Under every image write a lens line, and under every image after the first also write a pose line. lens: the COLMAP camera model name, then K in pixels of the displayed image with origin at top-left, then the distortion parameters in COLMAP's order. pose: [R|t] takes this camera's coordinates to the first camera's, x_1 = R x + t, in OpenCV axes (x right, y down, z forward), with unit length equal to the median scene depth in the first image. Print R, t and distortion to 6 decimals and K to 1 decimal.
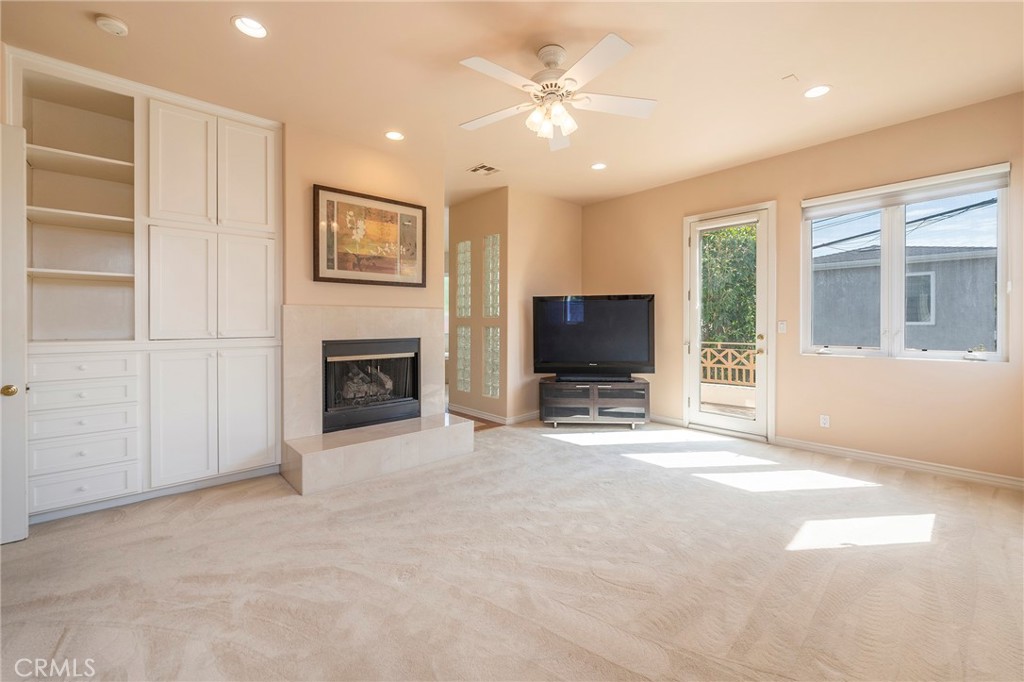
lens RADIAL K [[417.4, 0, 516.8], [0, 417.4, 315.7], [0, 0, 1]] dist [-0.000298, -0.000875]
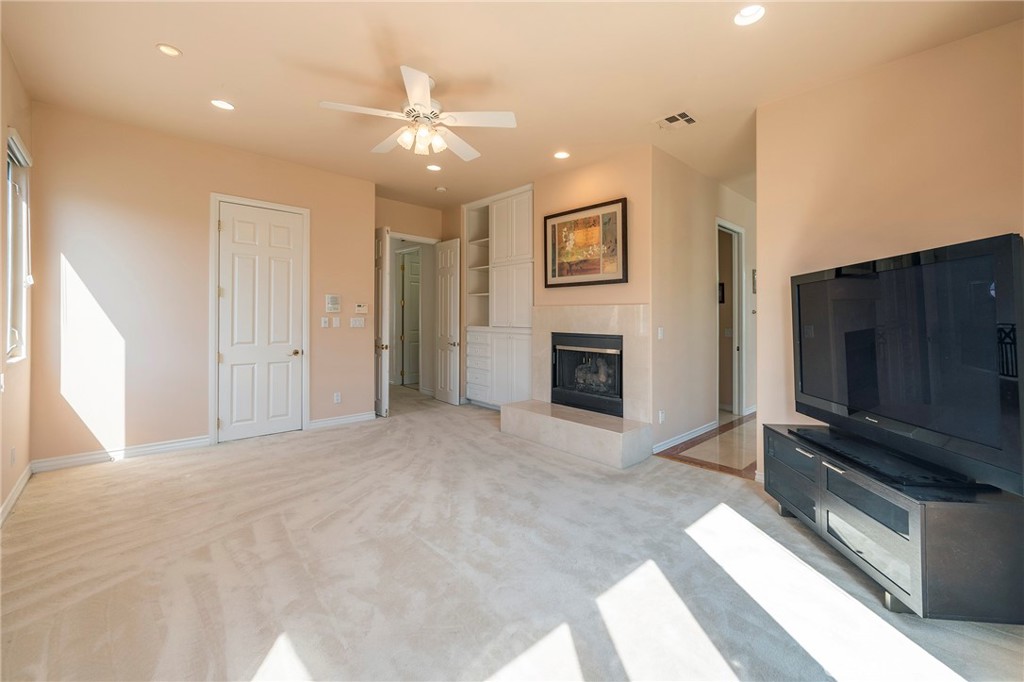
lens RADIAL K [[417.4, 0, 513.6], [0, 417.4, 315.8], [0, 0, 1]] dist [-0.000298, -0.000875]
pose [[0.008596, -0.009057, -0.999922, 0.791828], [-0.003680, 0.999952, -0.009089, 0.018568], [0.999956, 0.003757, 0.008562, 0.807129]]
